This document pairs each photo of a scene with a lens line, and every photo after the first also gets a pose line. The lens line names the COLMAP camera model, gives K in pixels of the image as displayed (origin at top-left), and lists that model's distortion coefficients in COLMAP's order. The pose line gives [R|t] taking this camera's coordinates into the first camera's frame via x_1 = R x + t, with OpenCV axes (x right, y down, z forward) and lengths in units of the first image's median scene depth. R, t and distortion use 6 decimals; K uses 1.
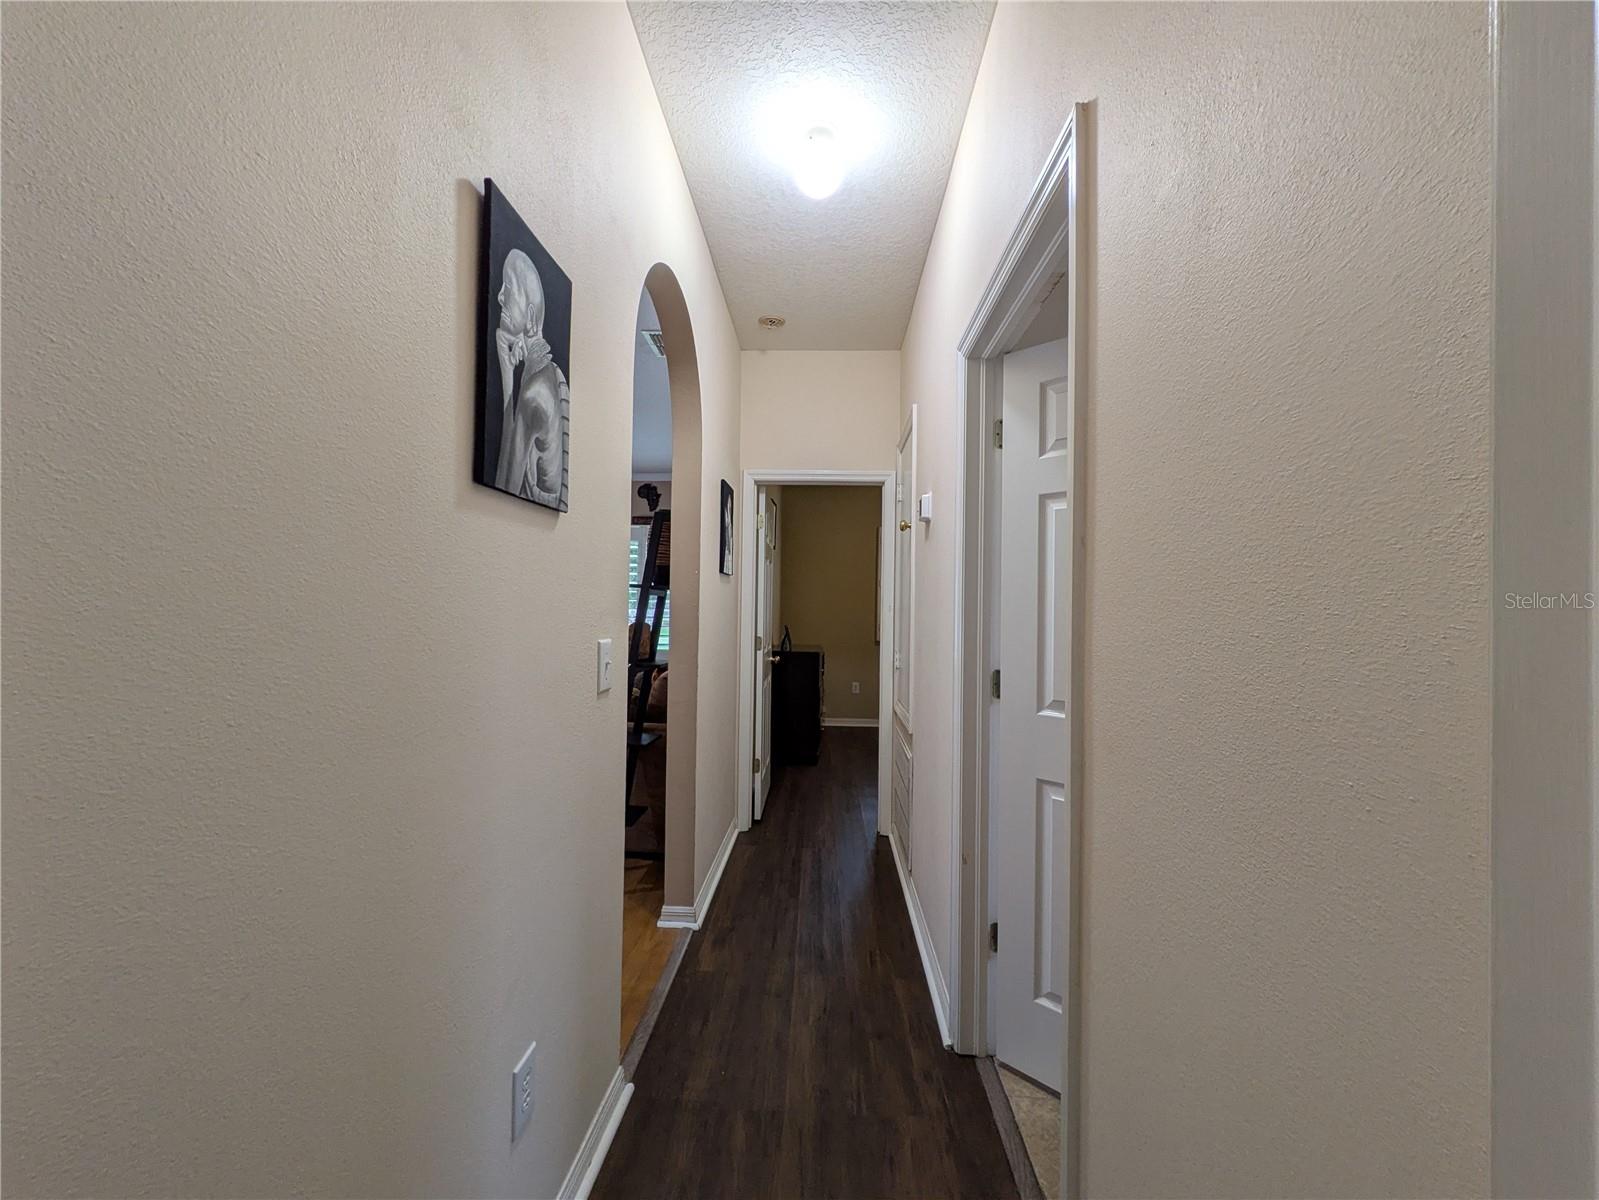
lens RADIAL K [[634.1, 0, 803.3], [0, 634.1, 601.7], [0, 0, 1]] dist [-0.000056, -0.000891]
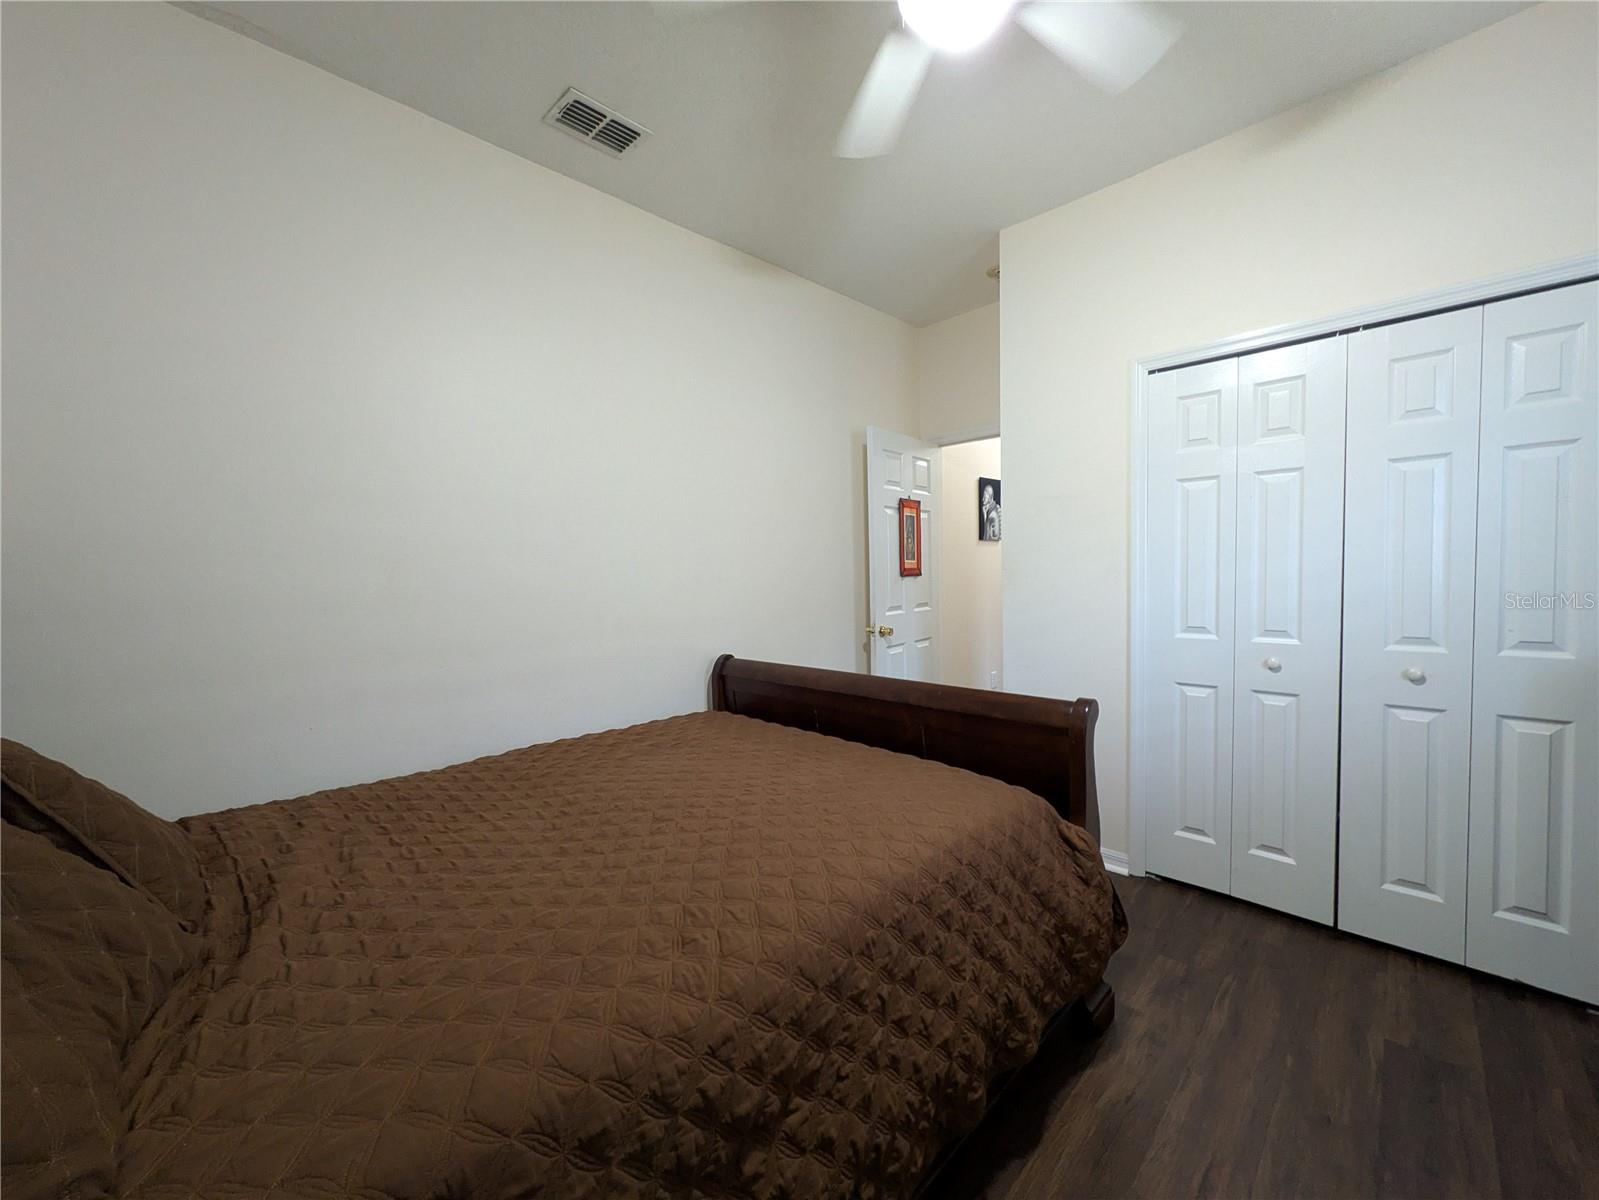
lens RADIAL K [[634.1, 0, 803.3], [0, 634.1, 601.7], [0, 0, 1]] dist [-0.000056, -0.000891]
pose [[0.720872, -0.000224, -0.693068, 1.633498], [0.048189, 0.997596, 0.049799, -0.012460], [0.691391, -0.069297, 0.719150, -3.016868]]
